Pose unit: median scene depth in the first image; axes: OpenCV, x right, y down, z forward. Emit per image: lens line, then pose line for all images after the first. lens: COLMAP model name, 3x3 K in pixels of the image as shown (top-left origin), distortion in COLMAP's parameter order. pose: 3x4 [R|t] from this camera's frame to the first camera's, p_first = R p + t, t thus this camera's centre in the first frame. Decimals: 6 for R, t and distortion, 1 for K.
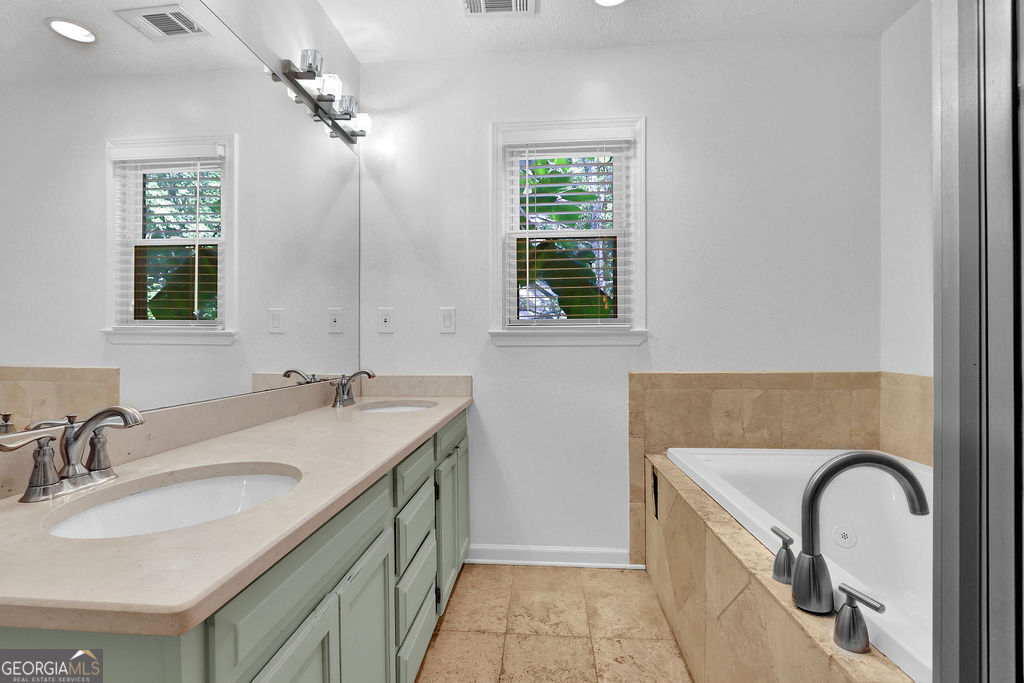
lens RADIAL K [[487.9, 0, 512.0], [0, 487.9, 341.5], [0, 0, 1]] dist [-0.007145, 0.000194]
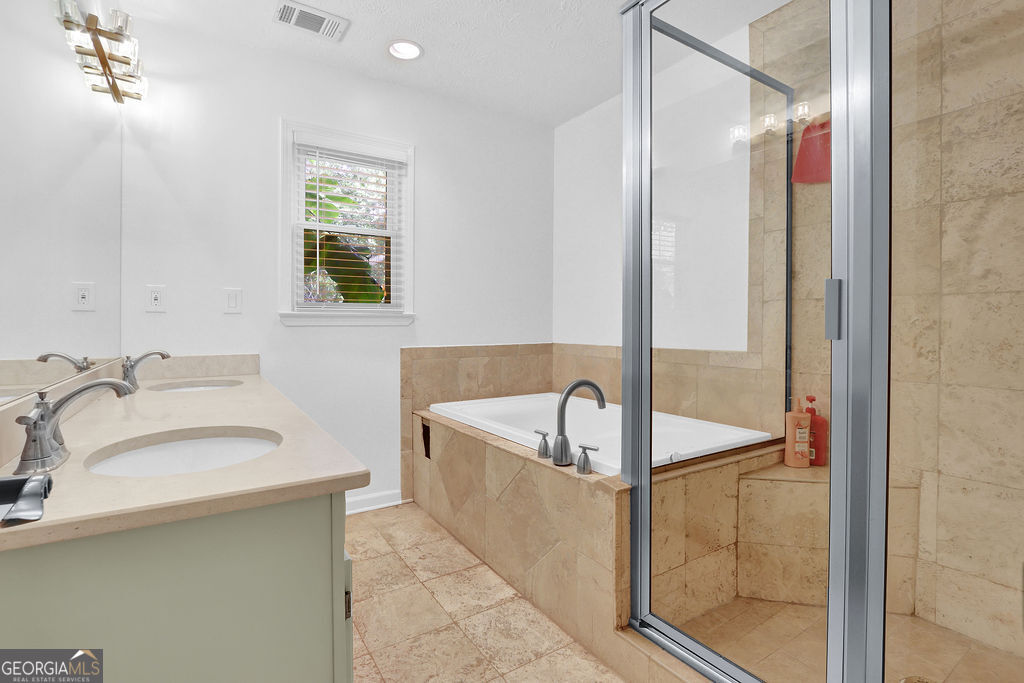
lens RADIAL K [[483.4, 0, 508.4], [0, 483.4, 322.7], [0, 0, 1]] dist [-0.002579, 0.001366]
pose [[0.797578, 0.005339, 0.603192, -0.292787], [-0.004294, 0.999986, -0.003173, 0.003093], [-0.603201, -0.000059, 0.797589, -0.157772]]
